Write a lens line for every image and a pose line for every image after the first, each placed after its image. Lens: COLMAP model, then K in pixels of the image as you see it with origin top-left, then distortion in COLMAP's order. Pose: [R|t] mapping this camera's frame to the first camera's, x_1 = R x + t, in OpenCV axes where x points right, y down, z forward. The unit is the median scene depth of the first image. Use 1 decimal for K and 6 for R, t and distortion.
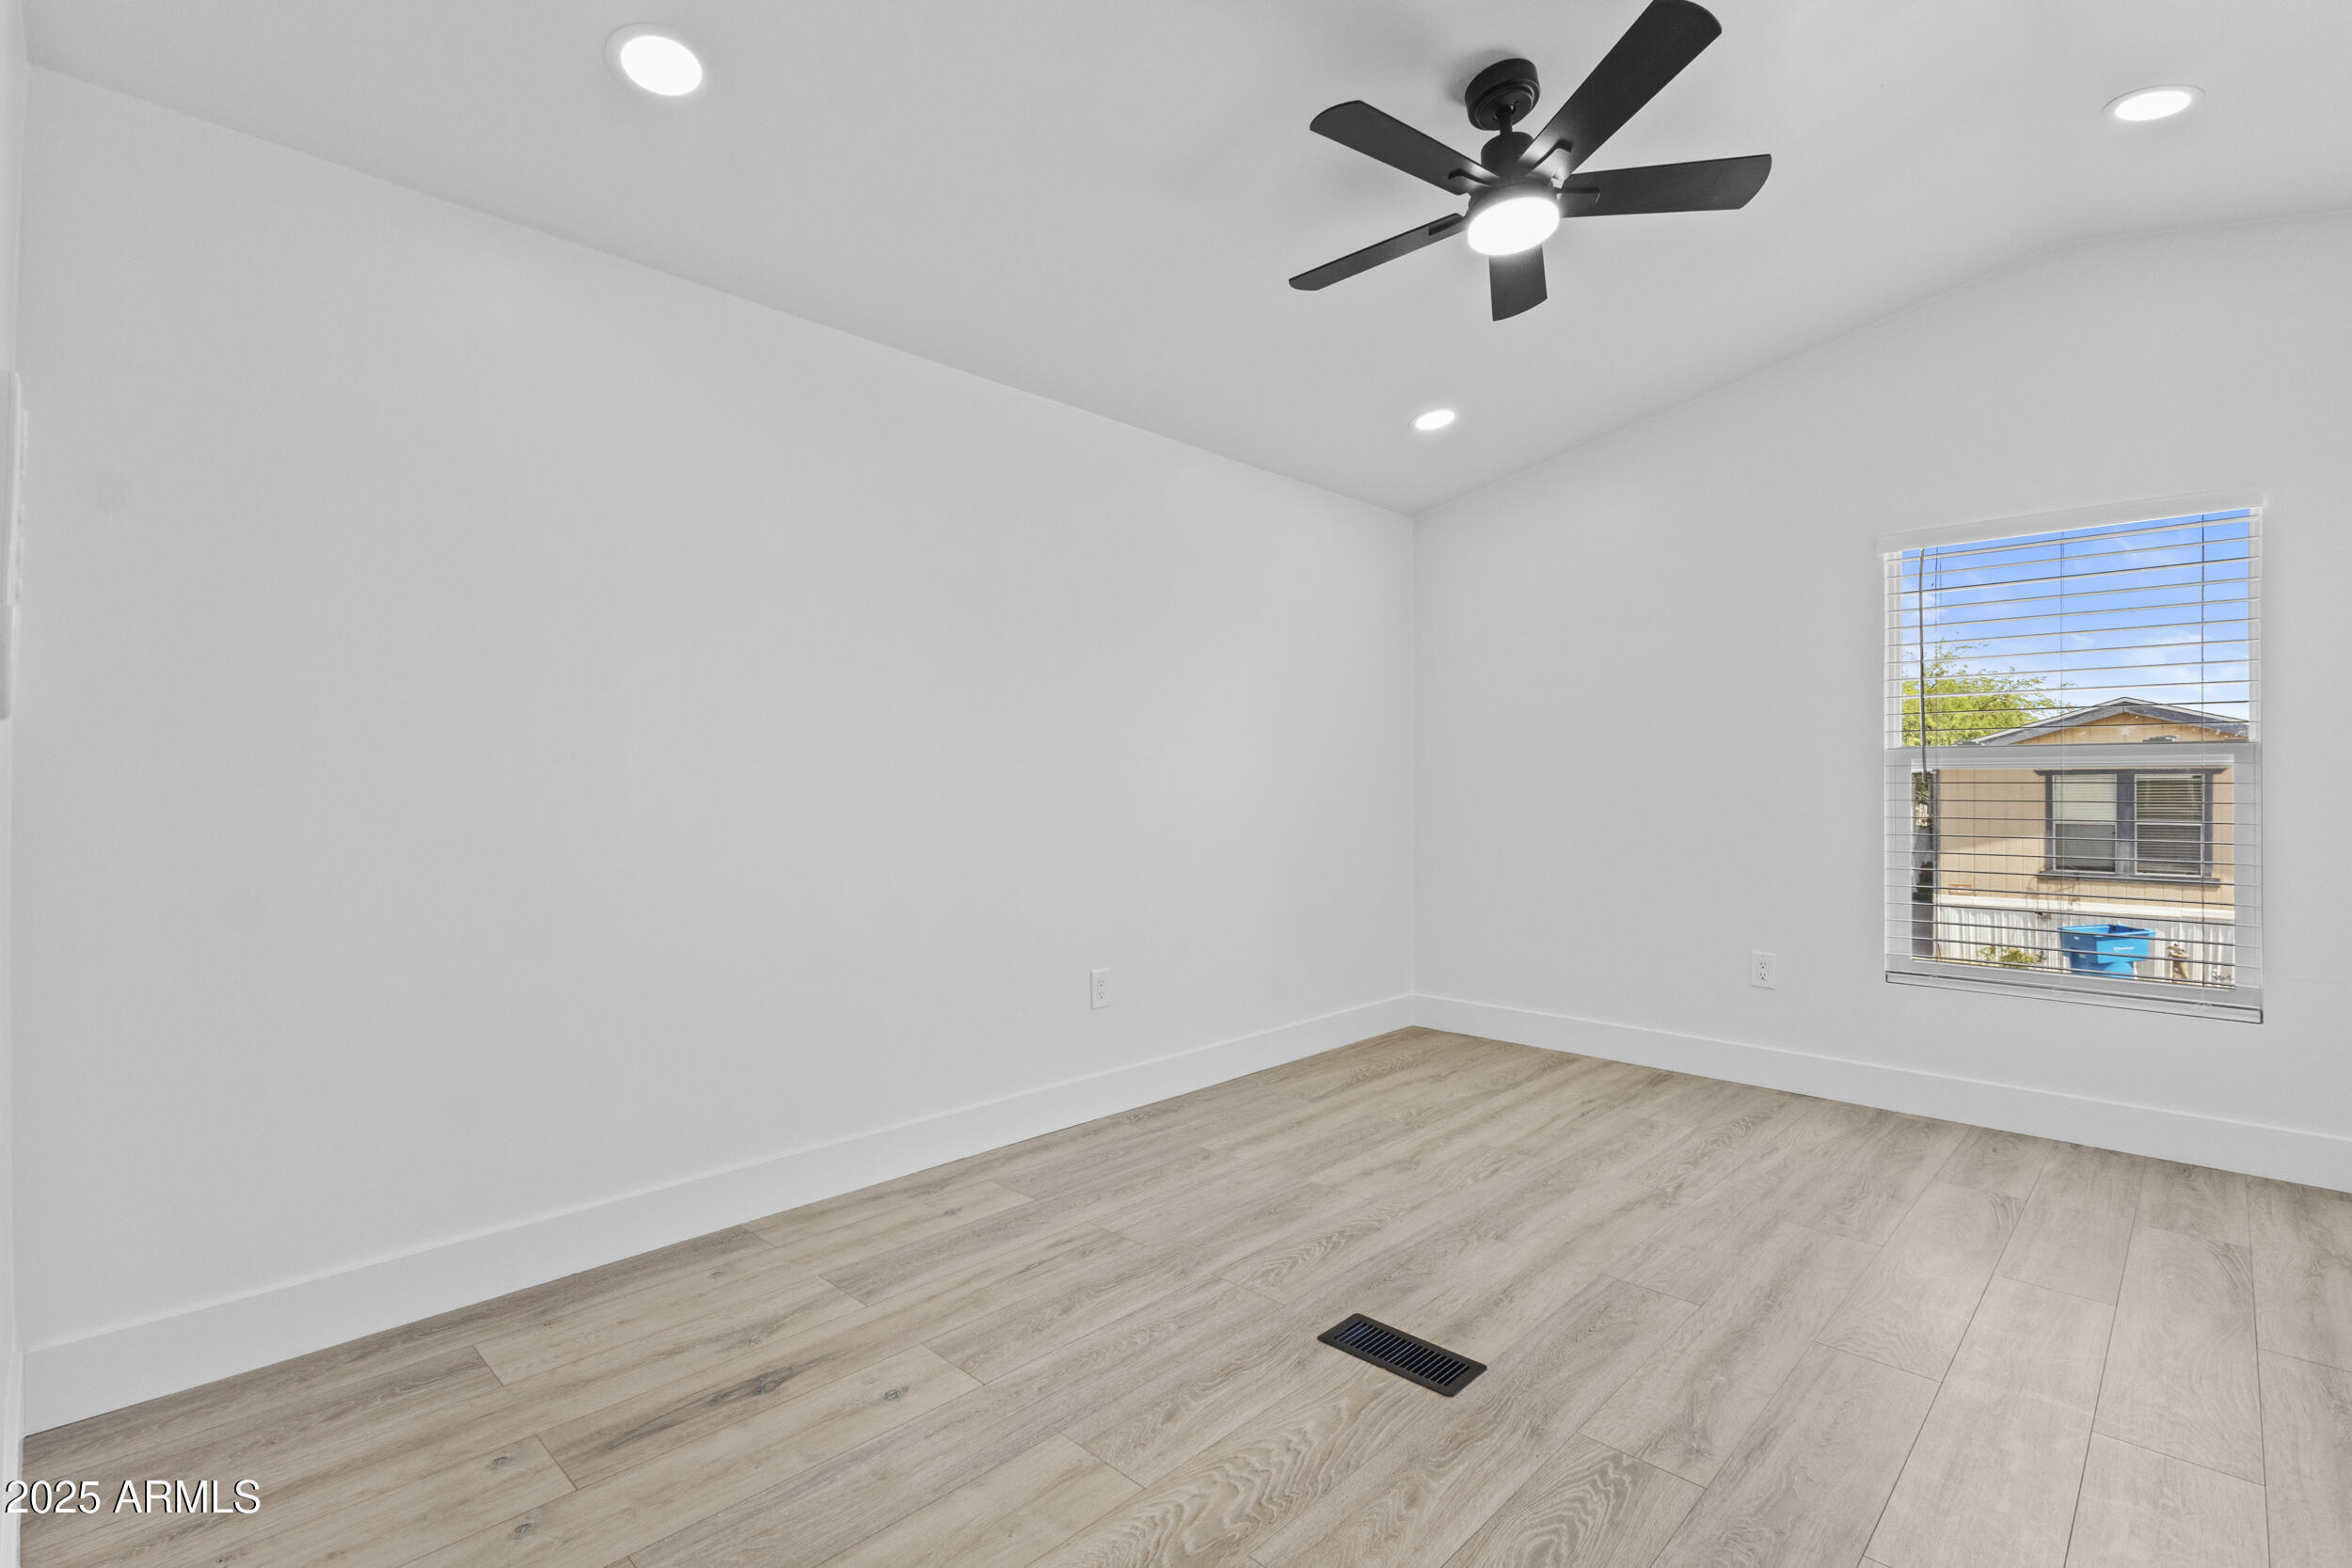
lens RADIAL K [[1089.6, 0, 1176.0], [0, 1089.6, 784.0], [0, 0, 1]] dist [0.001374, 0.000041]
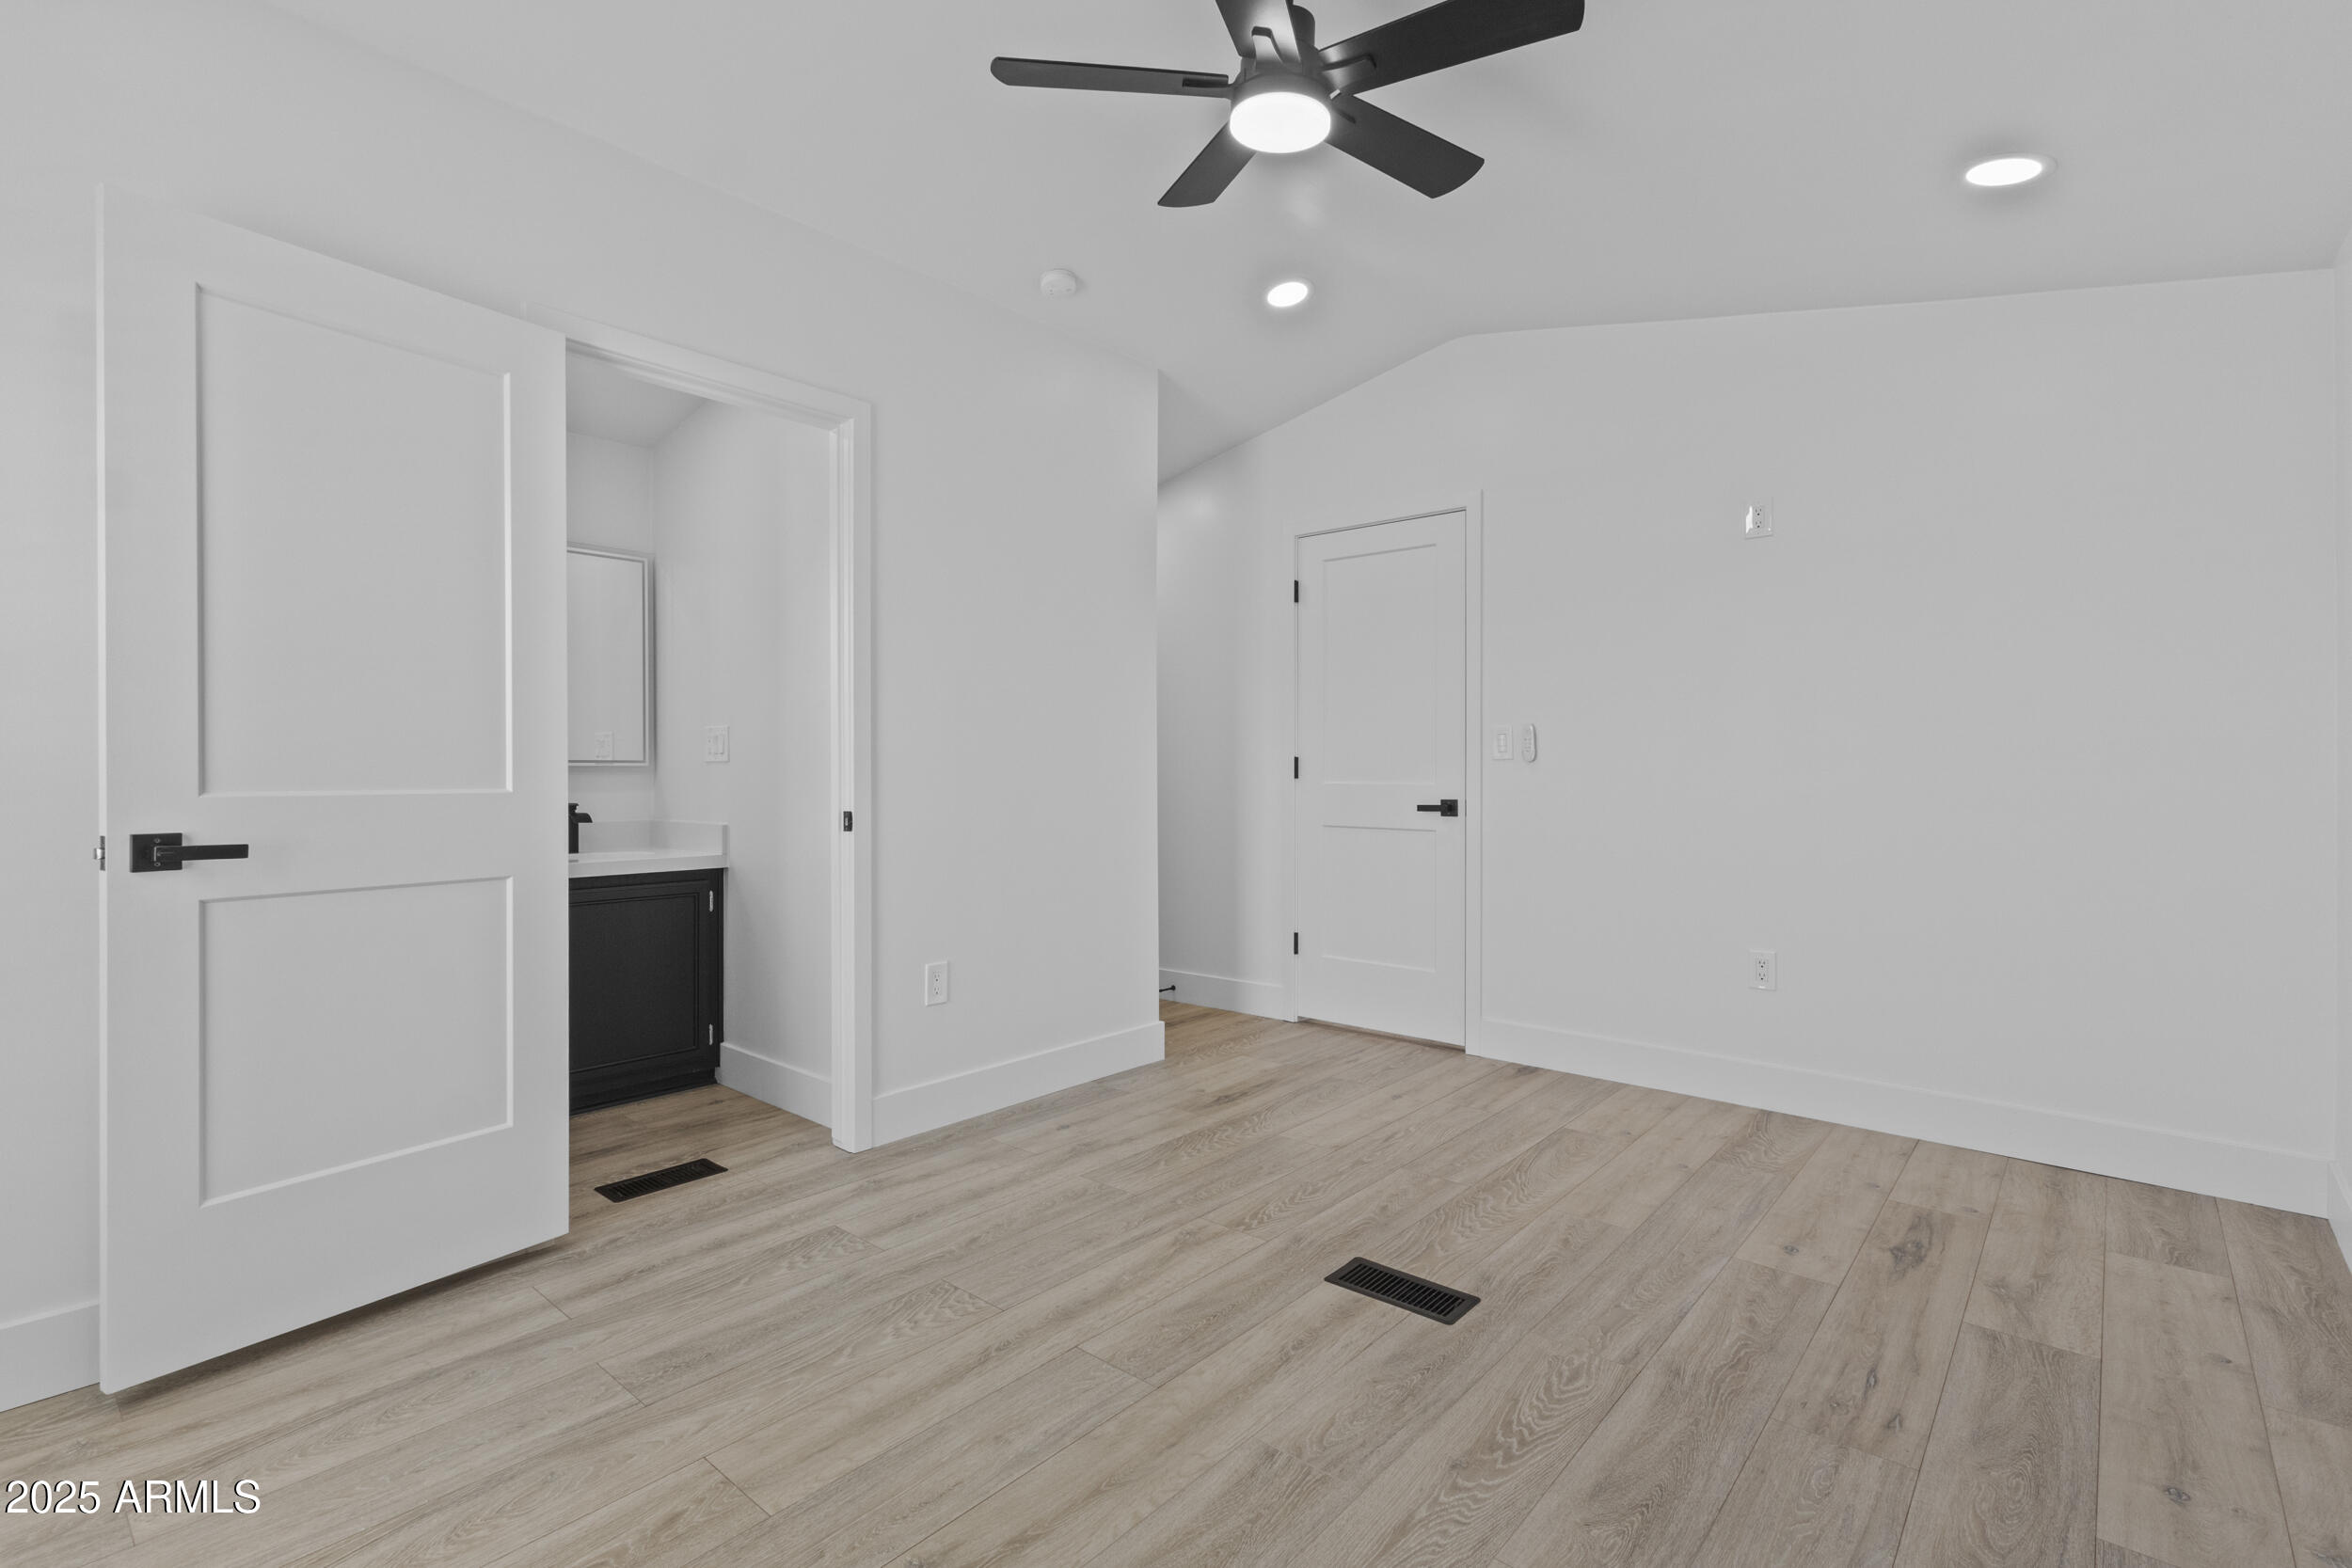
lens RADIAL K [[1089.6, 0, 1176.0], [0, 1089.6, 784.0], [0, 0, 1]] dist [0.001374, 0.000041]
pose [[-0.998711, -0.002328, -0.050708, 0.466034], [-0.002916, 0.999929, 0.011530, 0.004007], [0.050678, 0.011663, -0.998647, 1.984583]]
